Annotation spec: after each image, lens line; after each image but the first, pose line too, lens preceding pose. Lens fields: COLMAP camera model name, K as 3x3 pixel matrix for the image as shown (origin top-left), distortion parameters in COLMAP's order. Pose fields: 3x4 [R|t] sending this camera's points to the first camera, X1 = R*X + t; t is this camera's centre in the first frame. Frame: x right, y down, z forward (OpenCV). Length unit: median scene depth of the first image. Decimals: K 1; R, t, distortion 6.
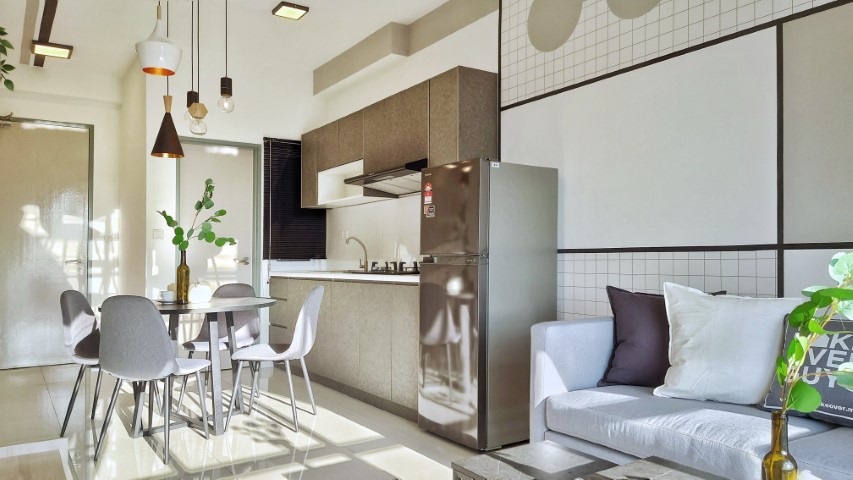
lens RADIAL K [[595.0, 0, 426.3], [0, 595.0, 258.4], [0, 0, 1]] dist [-0.002584, -0.001136]
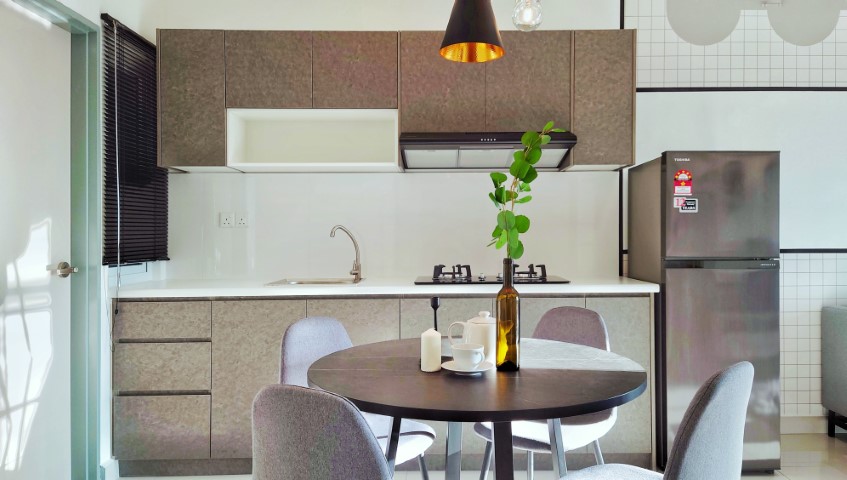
lens RADIAL K [[683.8, 0, 423.5], [0, 683.8, 240.0], [0, 0, 1]] dist [0.010053, 0.001844]
pose [[0.548348, 0.007657, 0.836215, -1.002027], [0.000848, 0.999952, -0.009713, -0.021135], [-0.836250, 0.006035, 0.548315, 0.792129]]
